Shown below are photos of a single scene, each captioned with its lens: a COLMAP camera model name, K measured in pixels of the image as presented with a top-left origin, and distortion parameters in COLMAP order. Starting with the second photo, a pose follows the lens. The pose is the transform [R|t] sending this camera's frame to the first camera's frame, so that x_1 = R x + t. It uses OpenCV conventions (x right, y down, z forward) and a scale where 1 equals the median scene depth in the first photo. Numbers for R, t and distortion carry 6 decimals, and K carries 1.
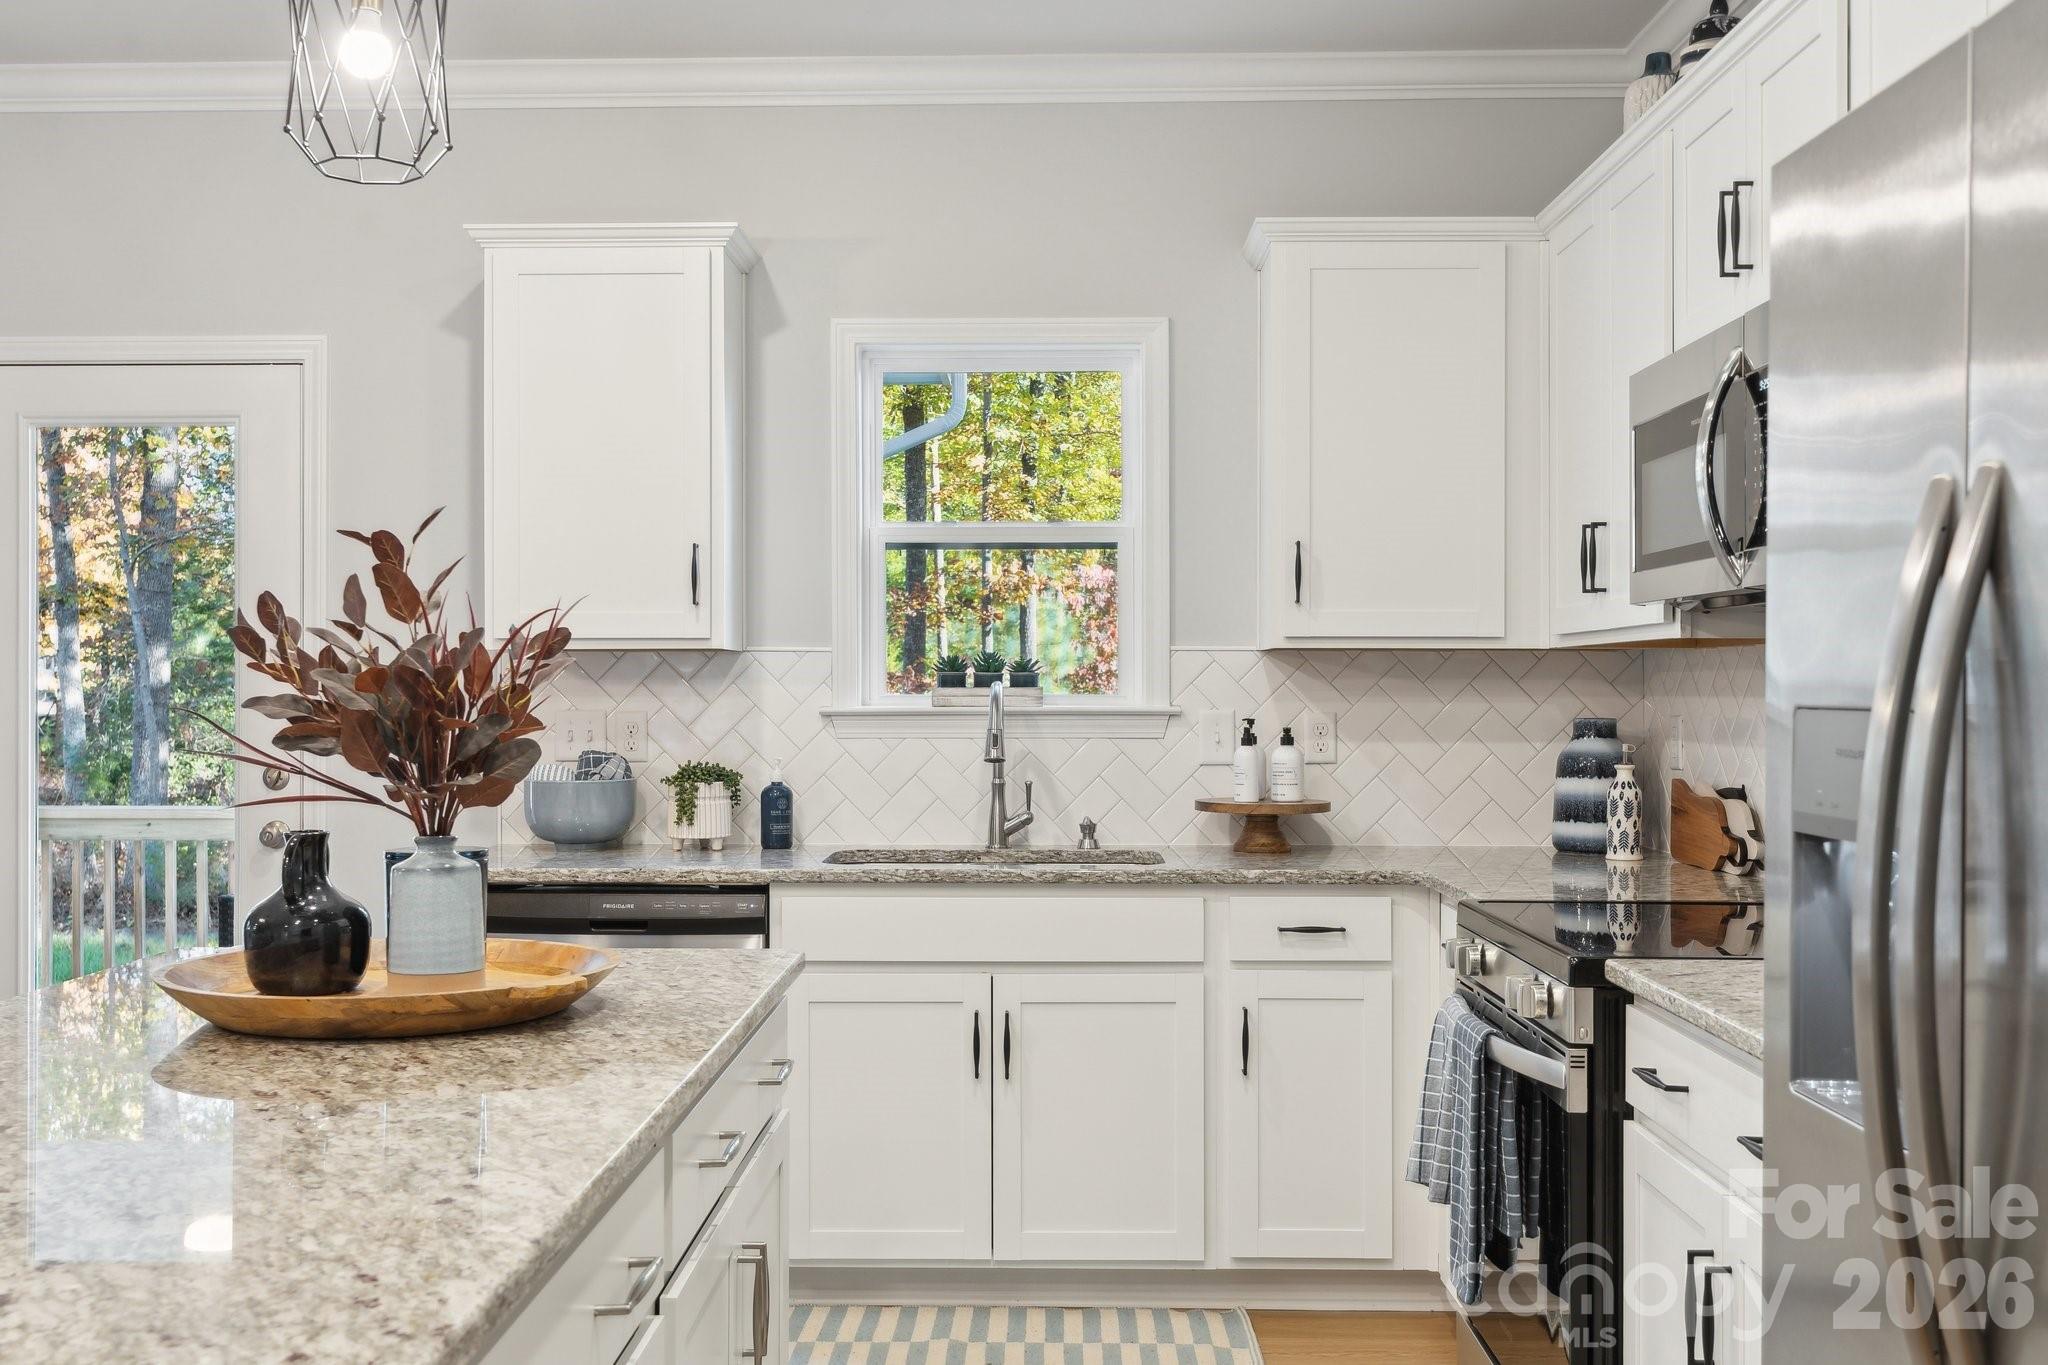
lens RADIAL K [[2004.7, 0, 1022.2], [0, 2004.7, 676.7], [0, 0, 1]] dist [0.018669, 0.000000]
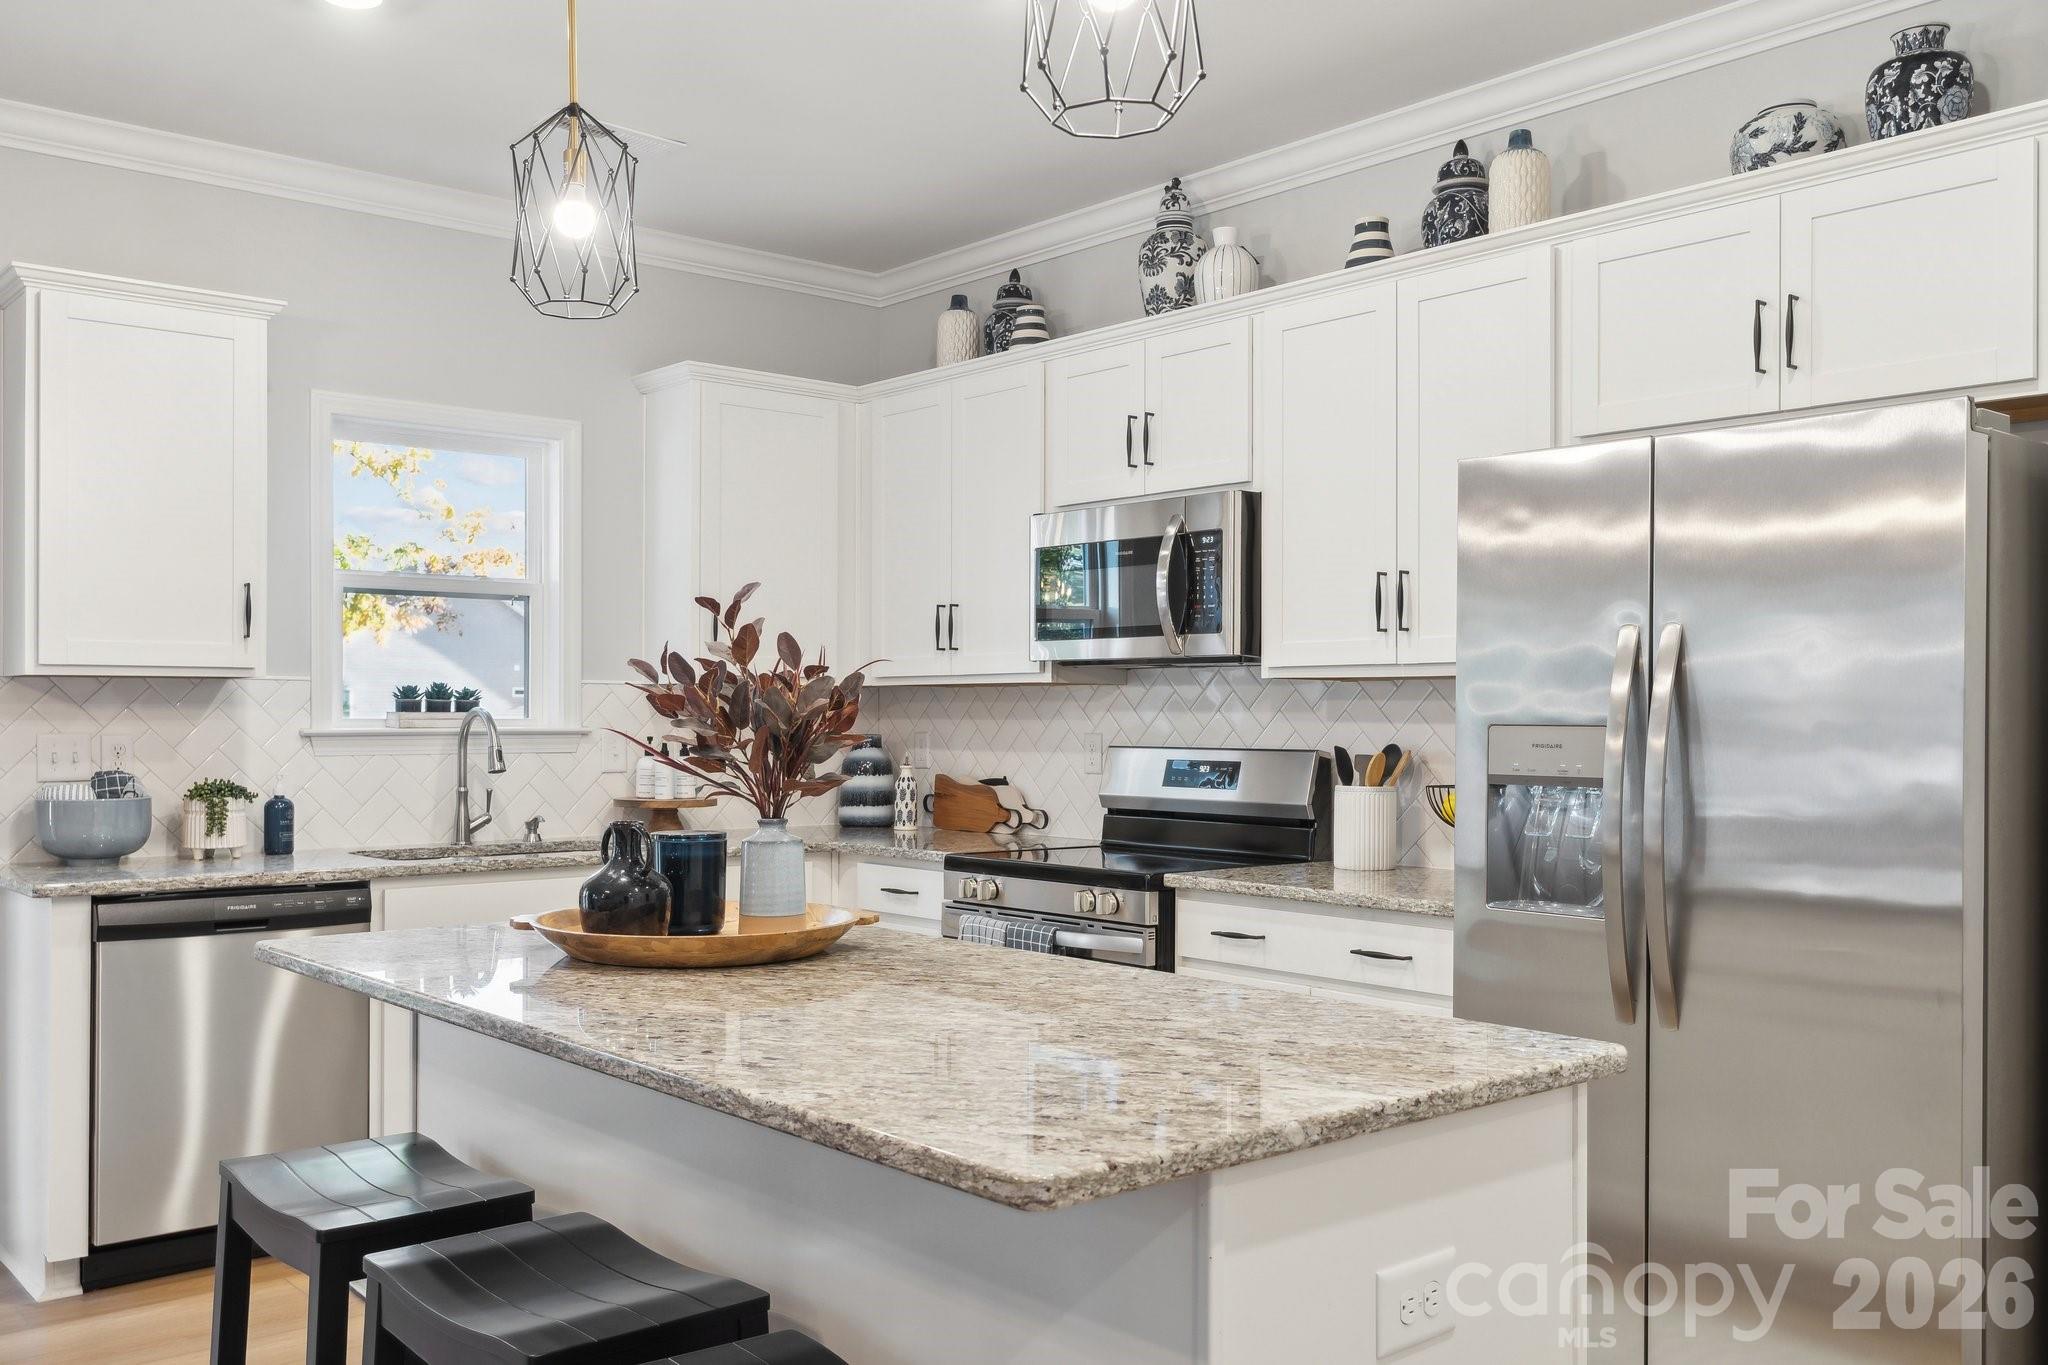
lens RADIAL K [[1702.2, 0, 987.1], [0, 1702.2, 731.6], [0, 0, 1]] dist [0.009975, -0.005570]
pose [[0.757151, -0.005070, 0.653221, -0.459485], [-0.004894, 0.999898, 0.013434, 0.001574], [-0.653222, -0.013368, 0.757048, 0.009845]]
